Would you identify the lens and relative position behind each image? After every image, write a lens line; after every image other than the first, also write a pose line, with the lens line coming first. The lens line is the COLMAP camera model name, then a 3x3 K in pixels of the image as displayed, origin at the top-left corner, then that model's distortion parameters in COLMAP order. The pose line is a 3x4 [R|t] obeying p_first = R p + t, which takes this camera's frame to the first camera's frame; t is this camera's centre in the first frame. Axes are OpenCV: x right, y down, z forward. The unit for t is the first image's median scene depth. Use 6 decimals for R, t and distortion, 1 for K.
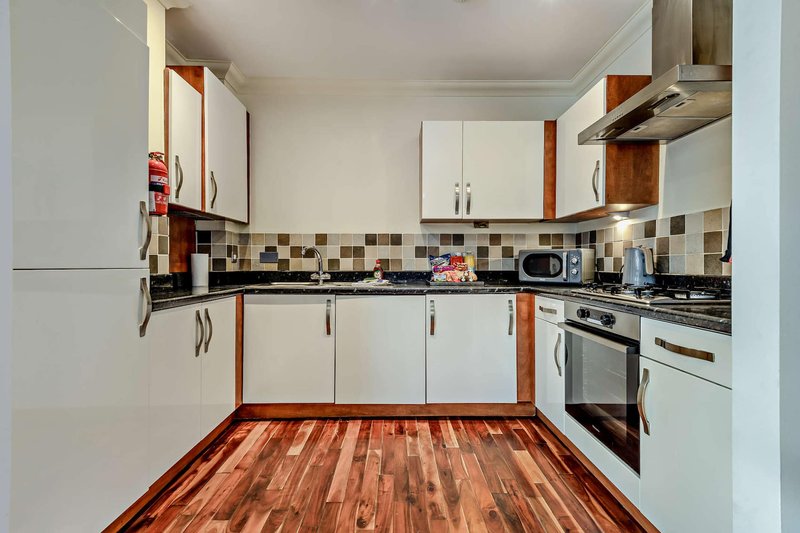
lens RADIAL K [[356.3, 0, 400.0], [0, 356.3, 266.5], [0, 0, 1]] dist [0.000305, -0.000257]
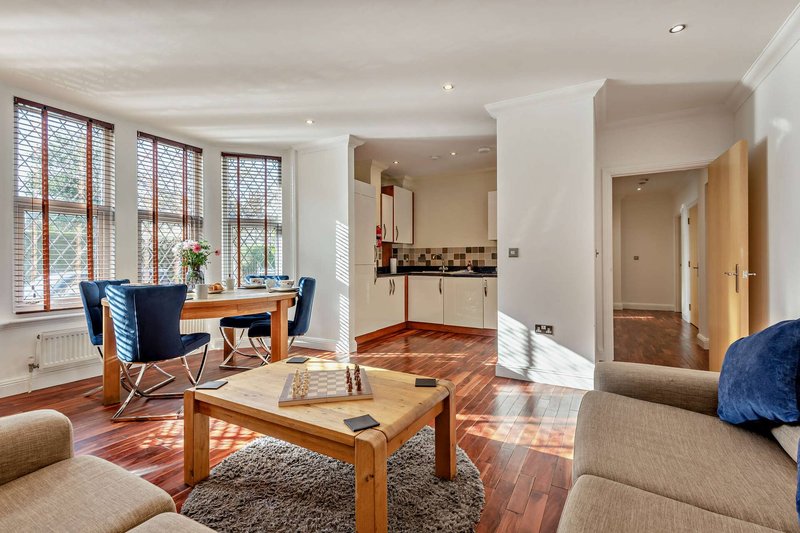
lens RADIAL K [[362.3, 0, 414.4], [0, 362.3, 260.0], [0, 0, 1]] dist [-0.001891, -0.000412]
pose [[0.881724, -0.001538, -0.471763, 0.686605], [-0.001156, 0.999985, -0.005421, -0.011575], [0.471764, 0.005325, 0.881709, -1.037631]]
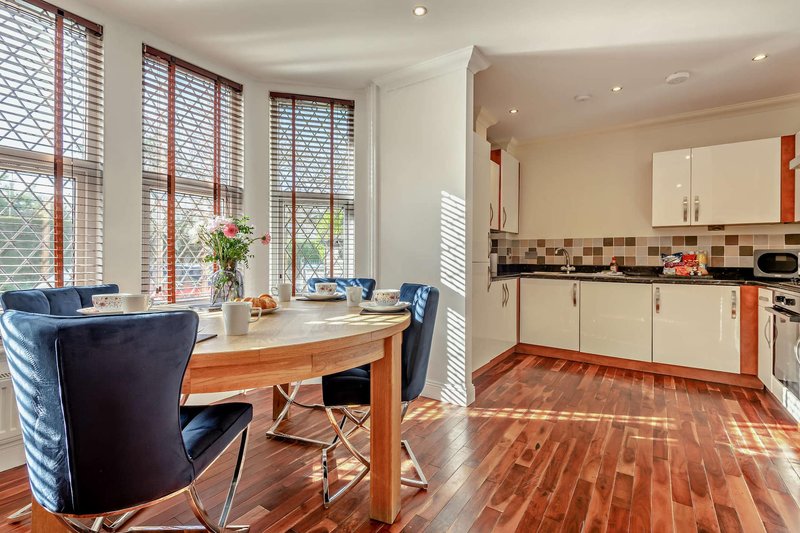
lens RADIAL K [[362.5, 0, 404.9], [0, 362.5, 257.0], [0, 0, 1]] dist [0.001534, -0.000628]
pose [[0.821758, 0.006182, -0.569803, 0.079737], [-0.009913, 0.999945, -0.003448, -0.007460], [0.569750, 0.008482, 0.821774, -0.654351]]
